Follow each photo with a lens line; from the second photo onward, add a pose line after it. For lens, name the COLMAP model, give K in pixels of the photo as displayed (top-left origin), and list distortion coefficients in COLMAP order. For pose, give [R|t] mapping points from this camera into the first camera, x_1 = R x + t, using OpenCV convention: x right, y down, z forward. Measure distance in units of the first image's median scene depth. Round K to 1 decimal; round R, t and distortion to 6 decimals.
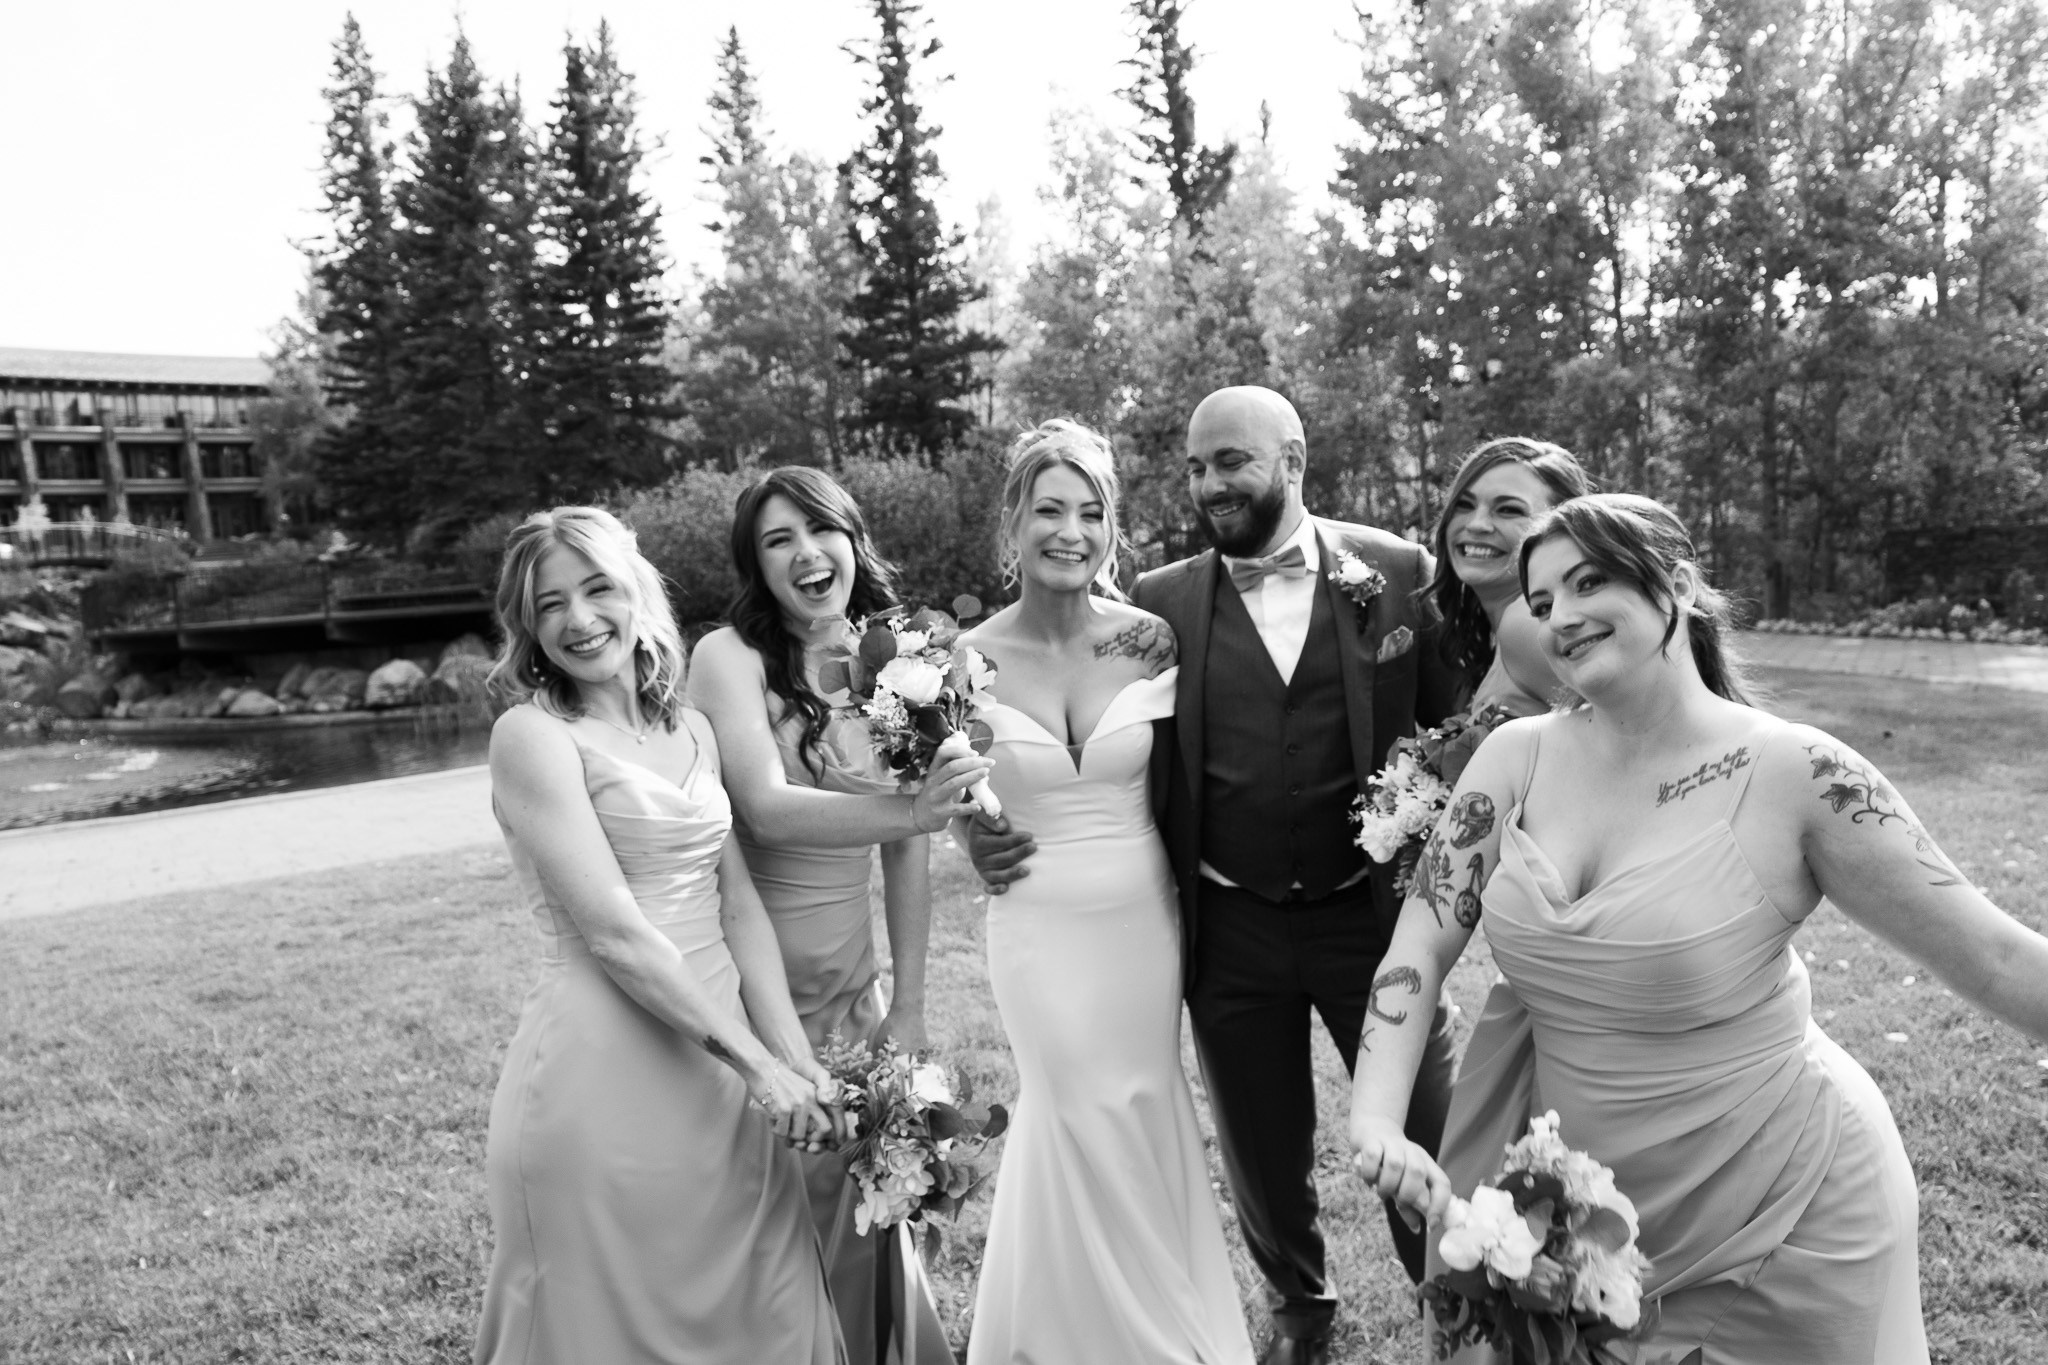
lens RADIAL K [[1436.5, 0, 1024.0], [0, 1436.5, 682.5], [0, 0, 1]] dist [-0.077745, 0.033450]
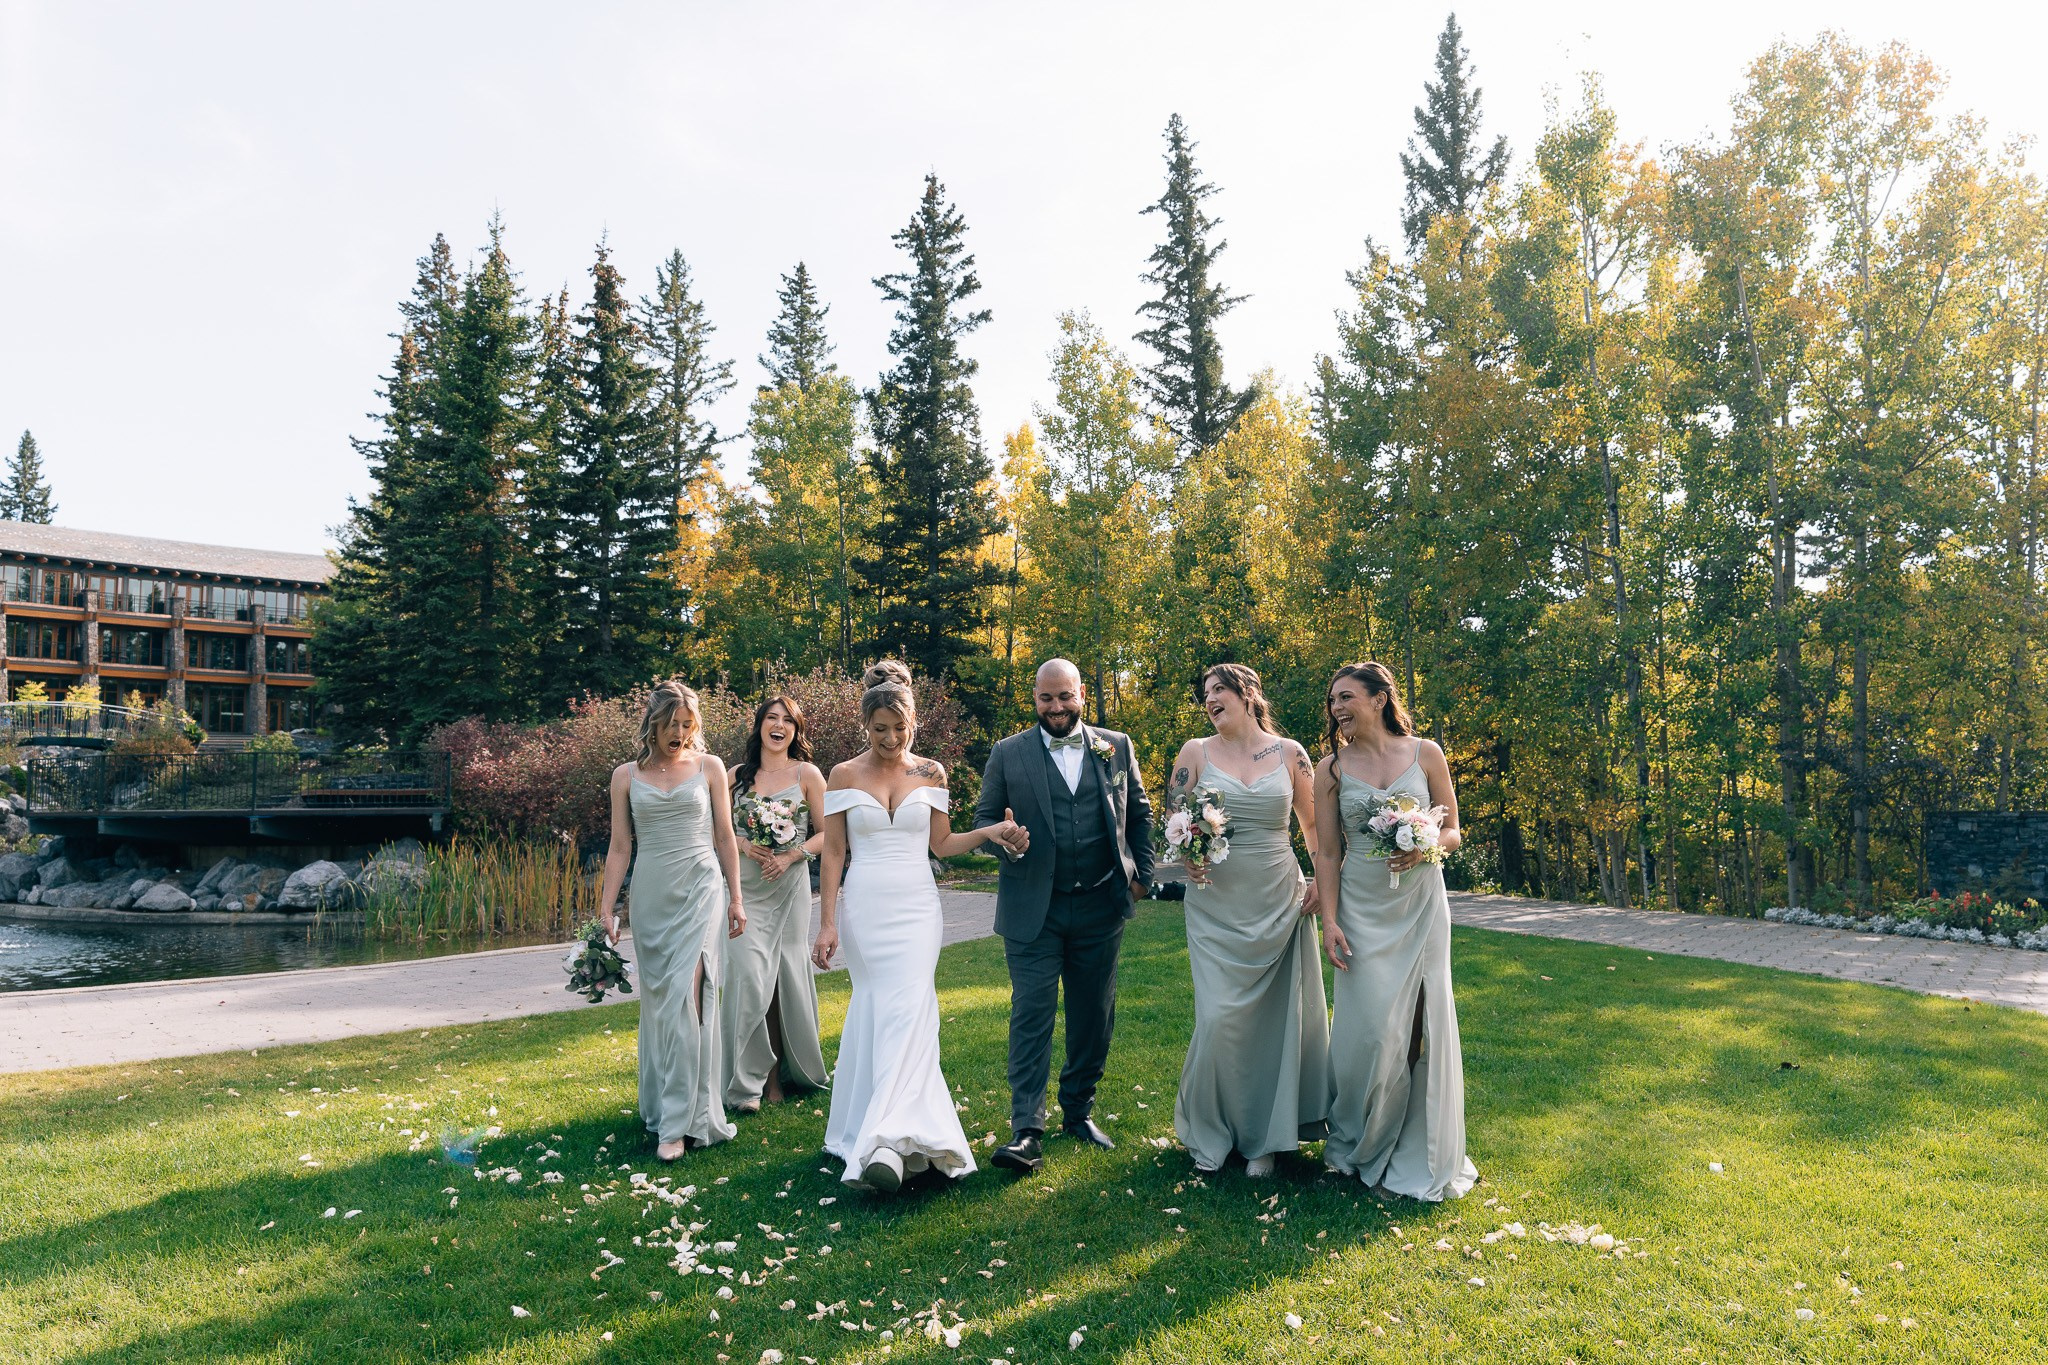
lens RADIAL K [[1434.4, 0, 1016.8], [0, 1434.4, 684.3], [0, 0, 1]] dist [-0.006690, -0.001811]
pose [[0.996757, 0.053111, -0.060449, 0.047722], [-0.062395, 0.984509, -0.163855, -0.002653], [0.050810, 0.167096, 0.984631, 0.039840]]
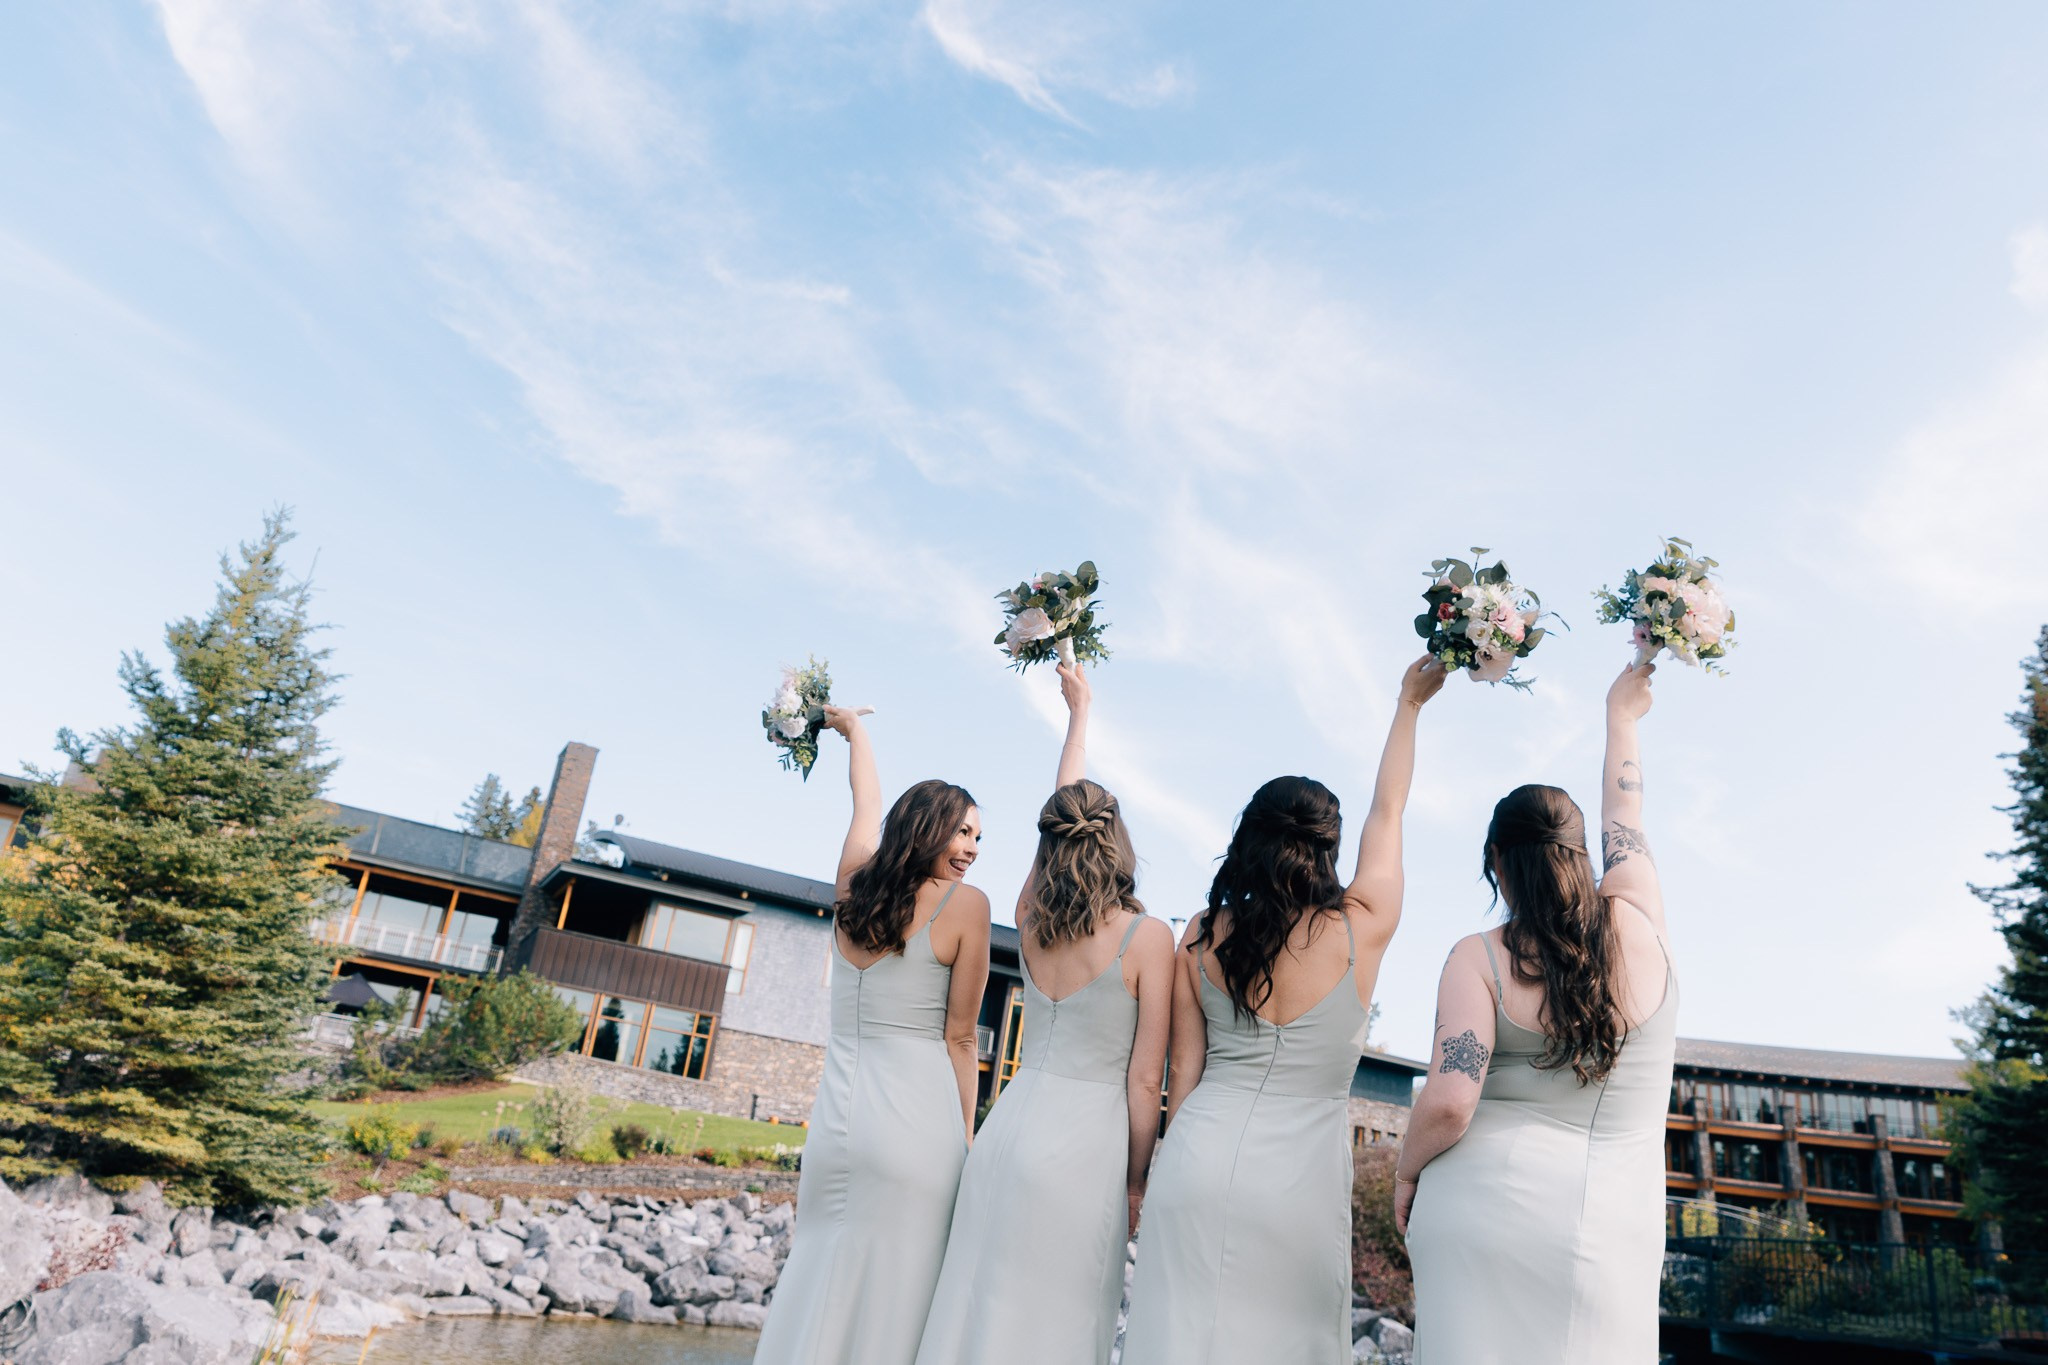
lens RADIAL K [[1458.7, 0, 1019.0], [0, 1458.7, 685.8], [0, 0, 1]] dist [0.003269, 0.002839]
pose [[0.488251, -0.204128, -0.848494, -0.065286], [-0.221556, 0.911413, -0.346755, 0.000776], [0.844111, 0.357292, 0.399773, 0.210159]]
